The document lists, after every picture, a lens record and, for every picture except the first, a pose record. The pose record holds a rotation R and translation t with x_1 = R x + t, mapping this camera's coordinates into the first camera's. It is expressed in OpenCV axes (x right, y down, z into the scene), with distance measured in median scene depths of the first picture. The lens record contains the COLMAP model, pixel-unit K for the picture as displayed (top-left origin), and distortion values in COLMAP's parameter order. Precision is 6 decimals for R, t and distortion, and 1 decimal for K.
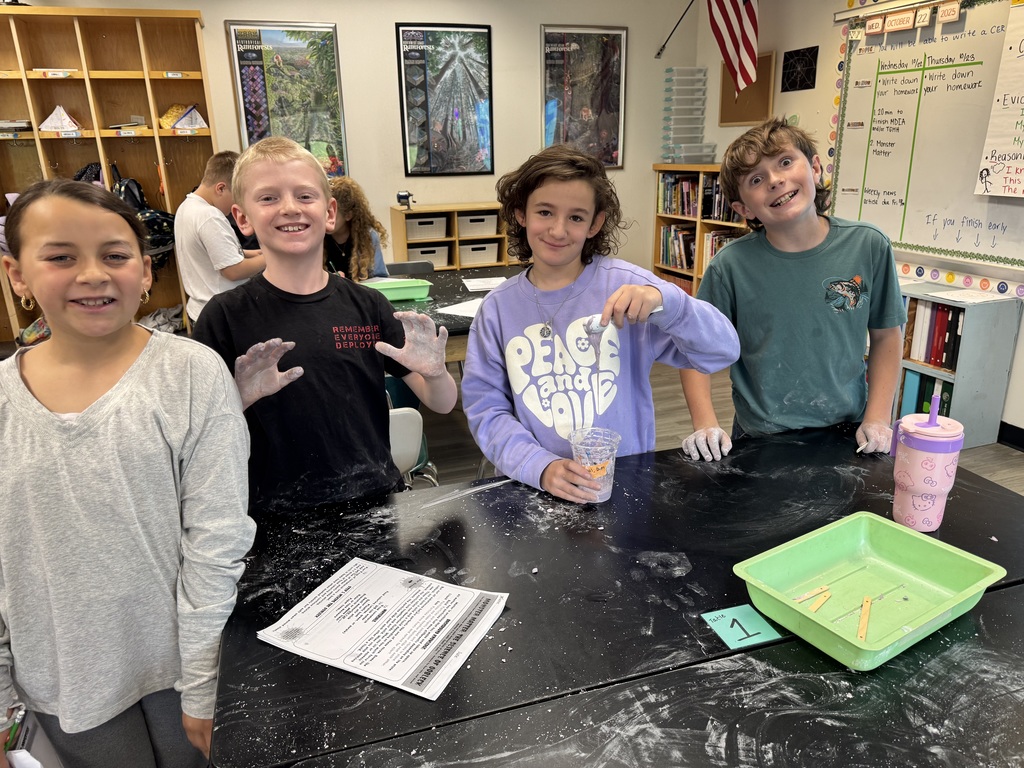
lens RADIAL K [[725.5, 0, 508.6], [0, 725.5, 387.7], [0, 0, 1]] dist [-0.010891, 0.000085]
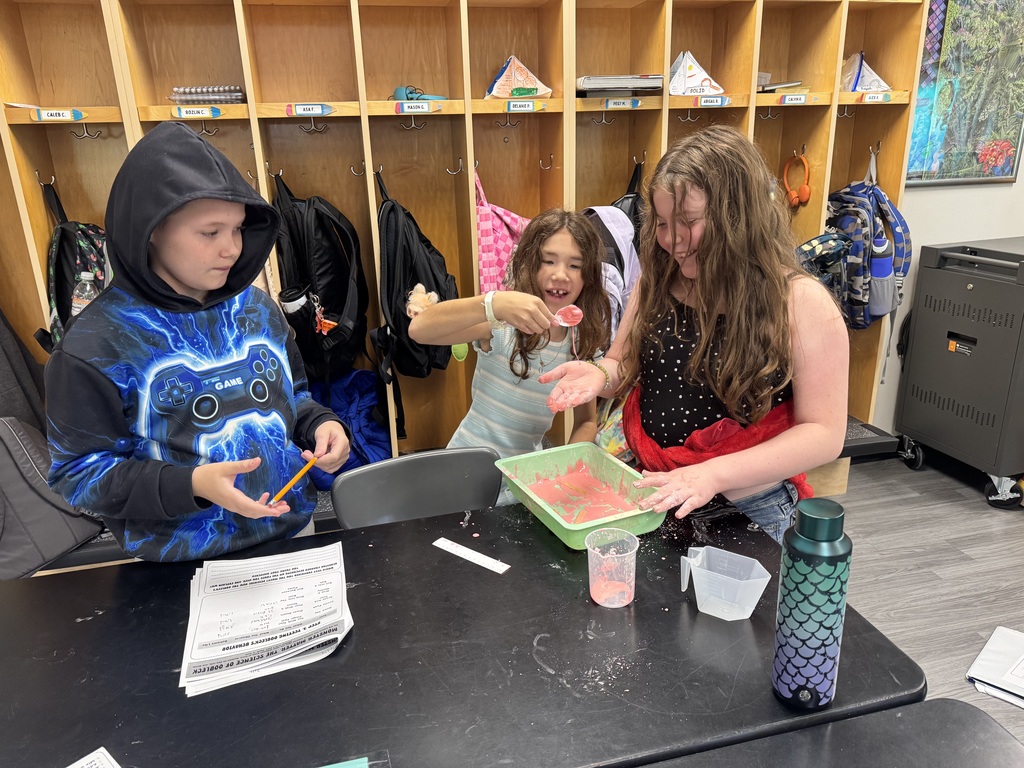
lens RADIAL K [[735.3, 0, 512.0], [0, 735.3, 384.0], [0, 0, 1]] dist [-0.002034, 0.000350]
pose [[0.998899, 0.007112, -0.046373, -0.661012], [-0.006909, 0.999966, 0.004550, -0.116821], [0.046404, -0.004225, 0.998914, 0.371148]]
